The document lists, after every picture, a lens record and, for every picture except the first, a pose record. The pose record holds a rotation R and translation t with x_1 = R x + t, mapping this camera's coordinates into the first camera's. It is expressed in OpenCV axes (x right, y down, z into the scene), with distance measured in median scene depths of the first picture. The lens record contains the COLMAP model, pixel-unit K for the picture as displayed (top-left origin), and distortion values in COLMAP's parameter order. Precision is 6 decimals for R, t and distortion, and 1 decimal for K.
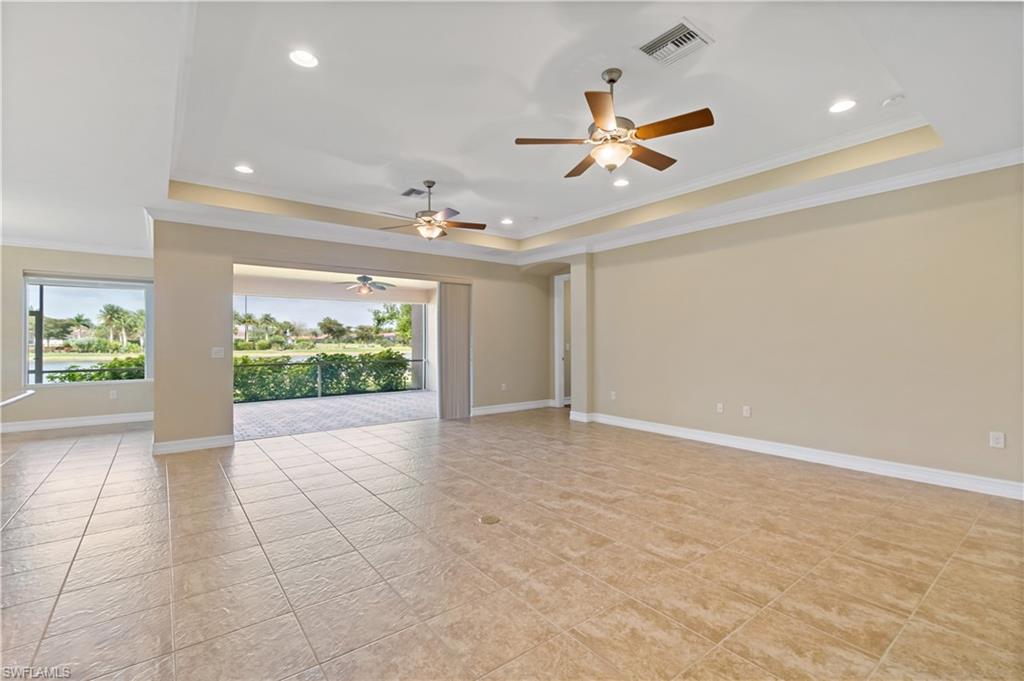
lens RADIAL K [[457.8, 0, 514.2], [0, 457.8, 339.1], [0, 0, 1]] dist [0.001759, -0.001762]
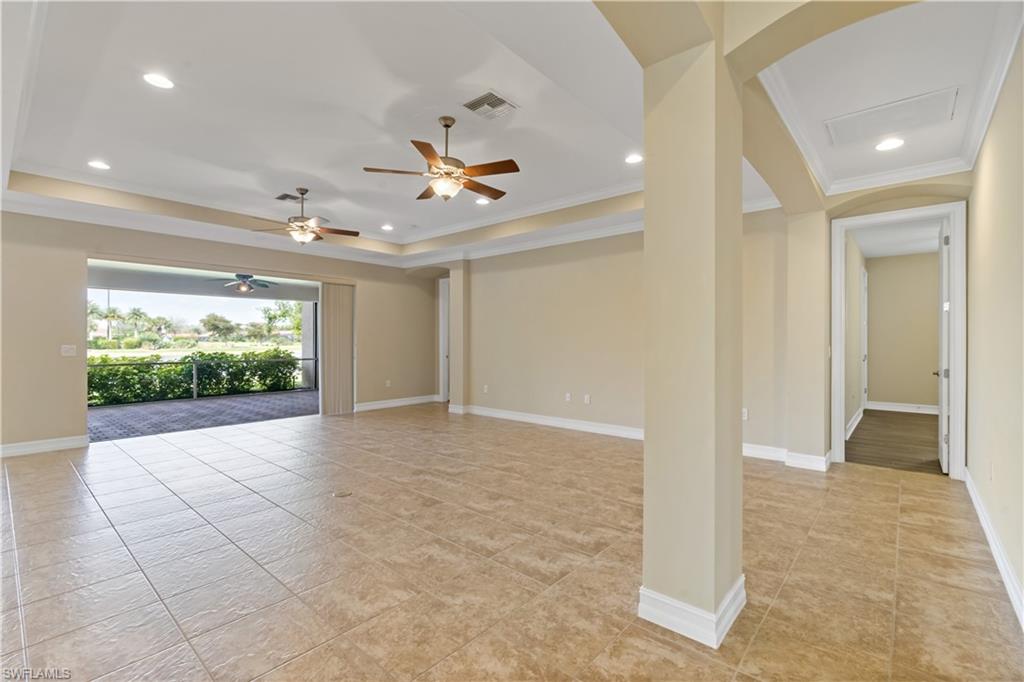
lens RADIAL K [[457.8, 0, 516.8], [0, 457.8, 340.7], [0, 0, 1]] dist [0.001759, -0.001762]
pose [[0.980493, 0.004255, 0.196508, 0.052004], [-0.005232, 0.999976, 0.004456, 0.000056], [-0.196485, -0.005397, 0.980492, -0.076304]]
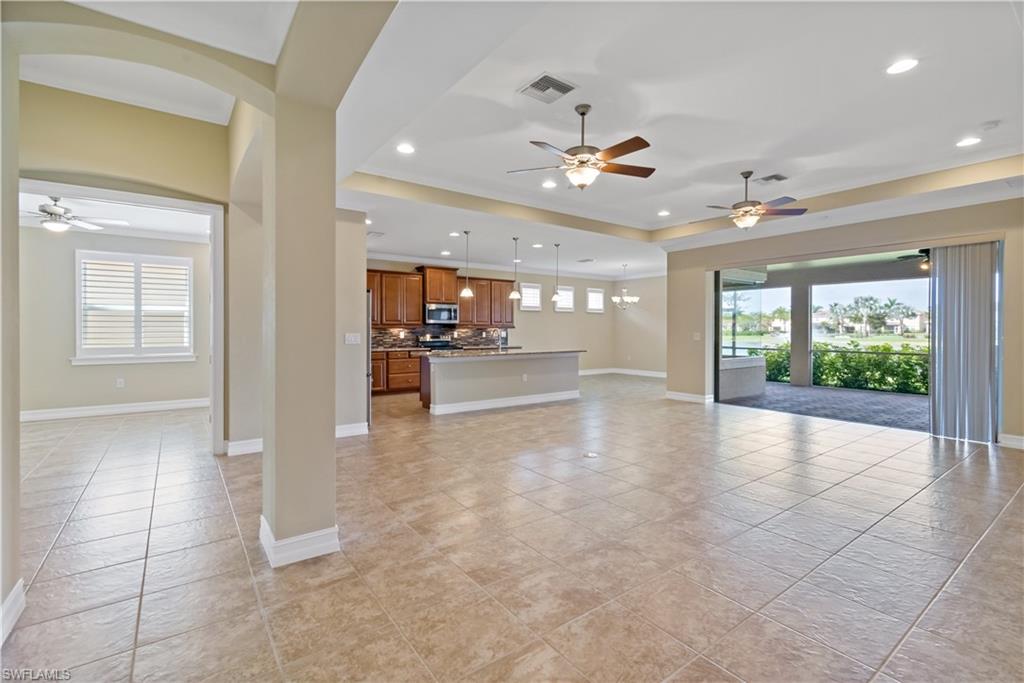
lens RADIAL K [[457.8, 0, 512.3], [0, 457.8, 335.1], [0, 0, 1]] dist [0.001759, -0.001762]
pose [[-0.028782, 0.018615, -0.999412, 0.472593], [0.002512, 0.999825, 0.018550, -0.001122], [0.999583, -0.001977, -0.028824, 0.279036]]
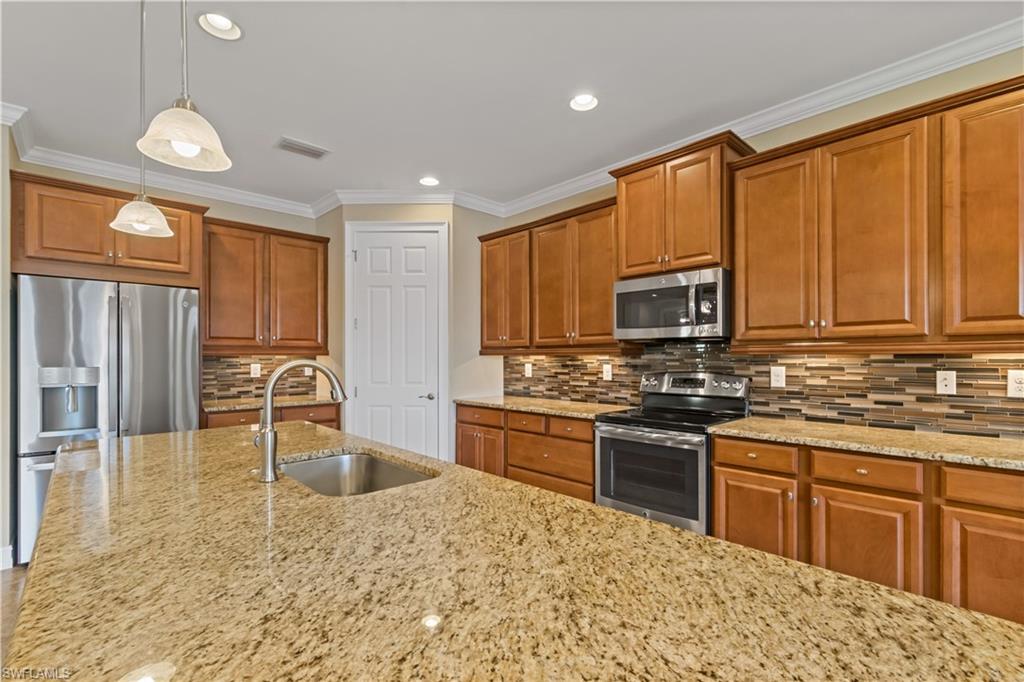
lens RADIAL K [[457.8, 0, 520.9], [0, 457.8, 357.3], [0, 0, 1]] dist [0.001759, -0.001762]
pose [[-0.994149, 0.008431, -0.107689, -0.422135], [0.008370, 0.999964, 0.001027, 0.003129], [0.107694, 0.000119, -0.994184, 0.393080]]
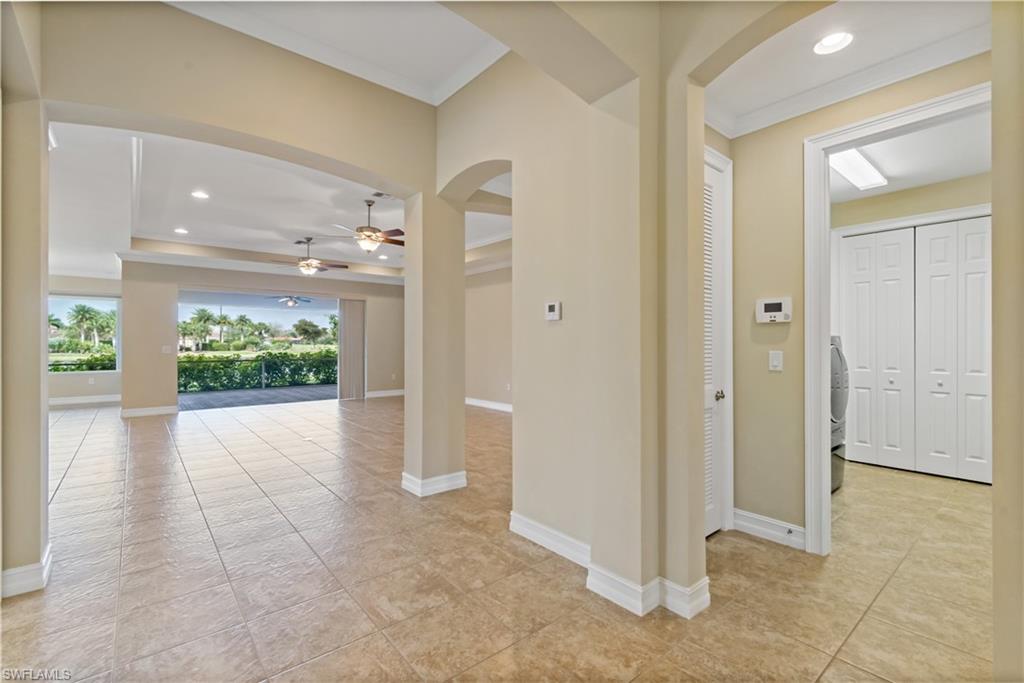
lens RADIAL K [[457.8, 0, 514.1], [0, 457.8, 338.4], [0, 0, 1]] dist [0.001759, -0.001762]
pose [[0.999368, 0.004694, 0.035243, 0.245021], [-0.004476, 0.999971, -0.006236, -0.000436], [-0.035271, 0.006075, 0.999359, -0.300334]]
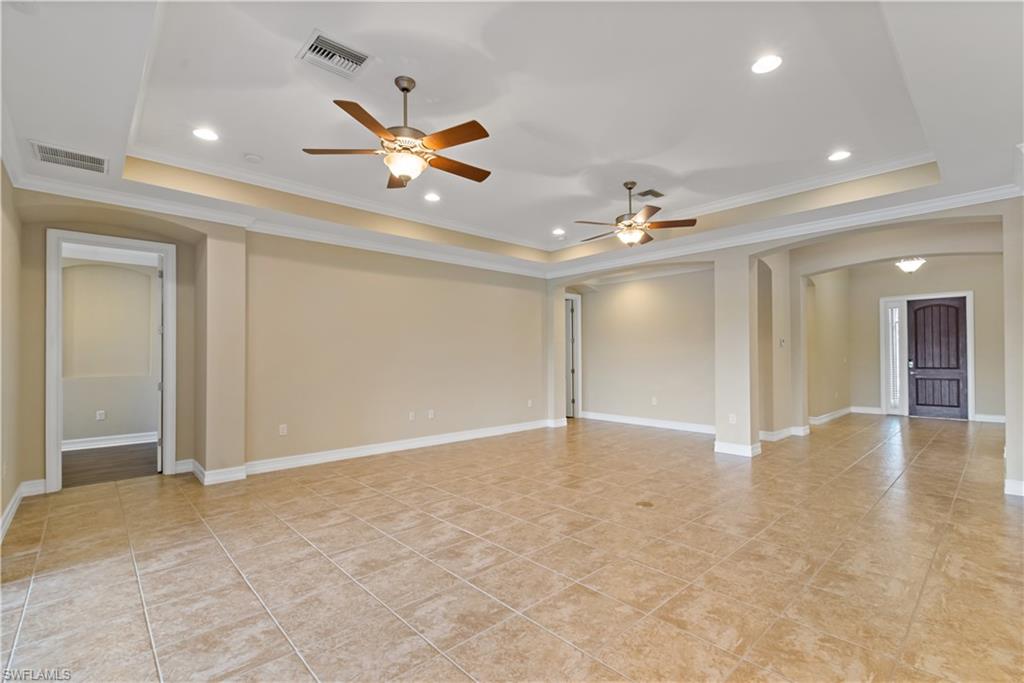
lens RADIAL K [[457.8, 0, 517.2], [0, 457.8, 351.3], [0, 0, 1]] dist [0.001759, -0.001762]
pose [[-0.094576, 0.013491, 0.995426, -0.426125], [0.002051, 0.999909, -0.013357, 0.002853], [-0.995515, 0.000778, -0.094596, 0.504209]]
